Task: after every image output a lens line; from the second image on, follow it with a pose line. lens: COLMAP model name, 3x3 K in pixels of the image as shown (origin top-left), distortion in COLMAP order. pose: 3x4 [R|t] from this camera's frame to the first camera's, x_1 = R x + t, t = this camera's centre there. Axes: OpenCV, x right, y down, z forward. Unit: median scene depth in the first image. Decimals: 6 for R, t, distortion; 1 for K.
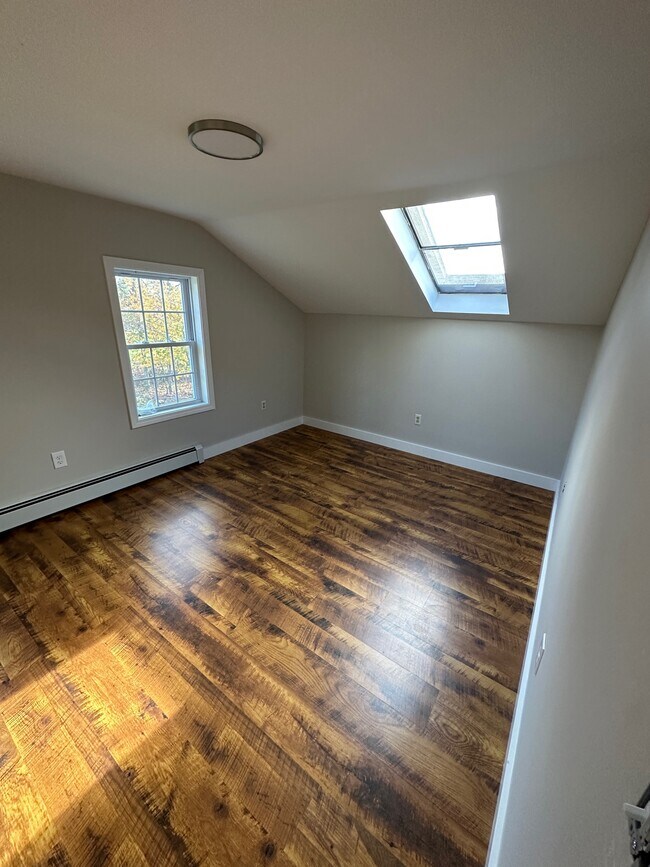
lens RADIAL K [[344.4, 0, 325.9], [0, 344.4, 433.0], [0, 0, 1]] dist [0.001708, 0.000256]
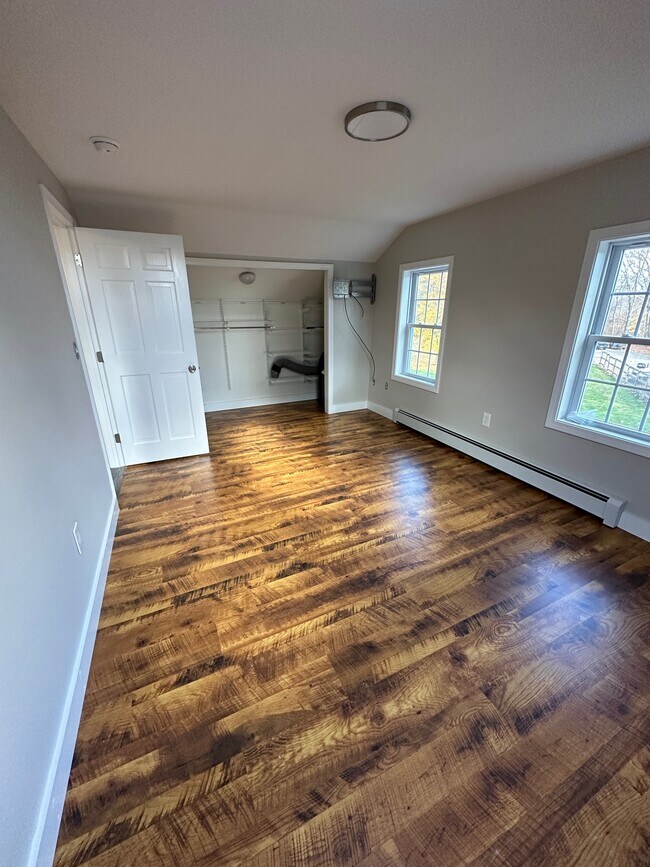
lens RADIAL K [[344.4, 0, 325.6], [0, 344.4, 441.4], [0, 0, 1]] dist [0.001708, 0.000256]
pose [[-0.494424, 0.281180, -0.822485, 0.624068], [-0.308780, 0.827700, 0.468581, -0.295207], [0.812527, 0.485645, -0.322412, 1.111591]]
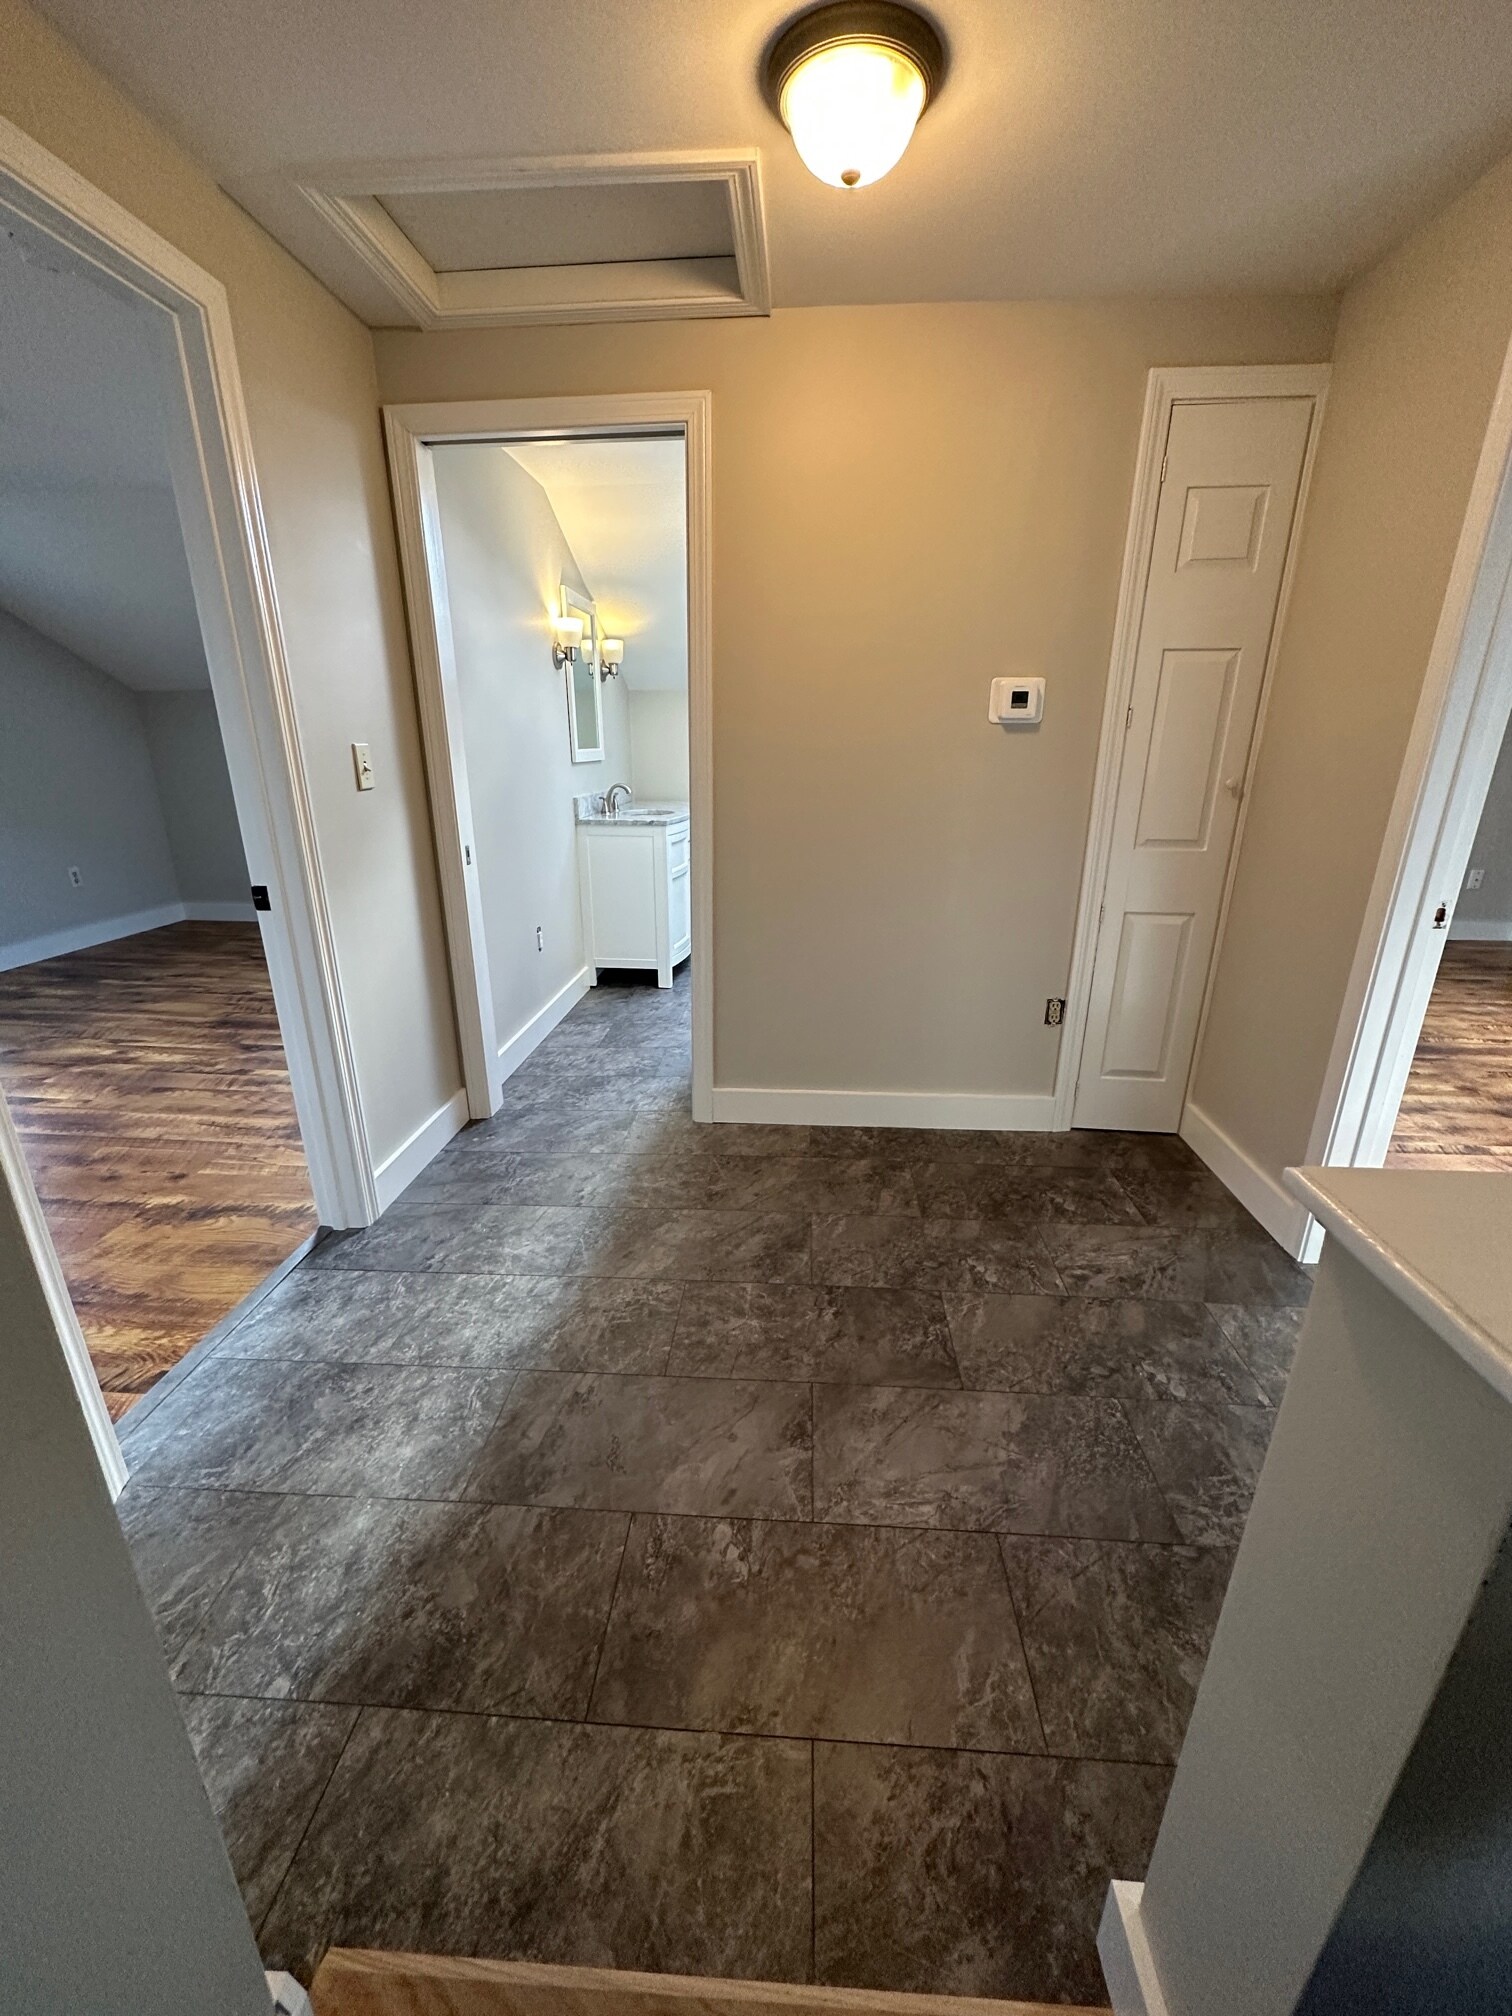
lens RADIAL K [[800.9, 0, 750.5], [0, 800.9, 1010.0], [0, 0, 1]] dist [0.001708, 0.000256]
pose [[0.854330, -0.198033, 0.480524, 0.101635], [0.201307, 0.978478, 0.045344, 0.460947], [-0.479162, 0.057994, 0.875809, -0.831931]]
